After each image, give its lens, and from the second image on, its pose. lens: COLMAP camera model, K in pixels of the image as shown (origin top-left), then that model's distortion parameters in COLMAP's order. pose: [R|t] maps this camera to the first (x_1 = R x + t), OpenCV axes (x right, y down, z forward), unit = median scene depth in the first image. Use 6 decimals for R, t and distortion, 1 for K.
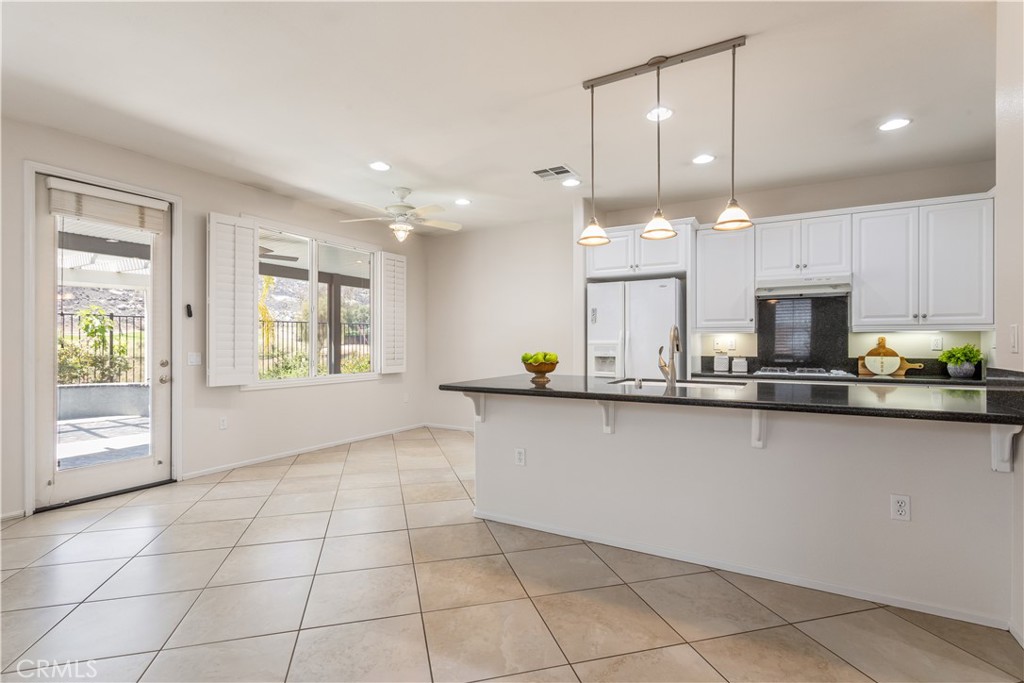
lens RADIAL K [[489.8, 0, 509.8], [0, 489.8, 338.6], [0, 0, 1]] dist [0.001281, 0.002311]
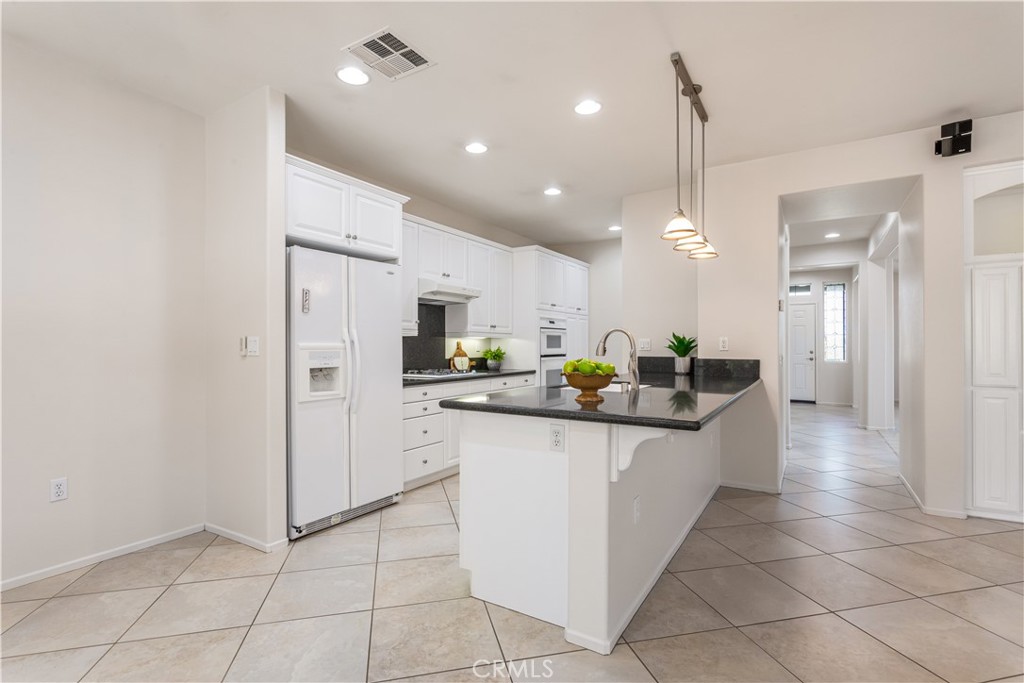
lens RADIAL K [[489.8, 0, 512.1], [0, 489.8, 342.7], [0, 0, 1]] dist [0.001281, 0.002311]
pose [[0.025906, 0.005802, 0.999648, -0.476491], [-0.008276, 0.999950, -0.005590, 0.006221], [-0.999630, -0.008129, 0.025952, 0.814992]]
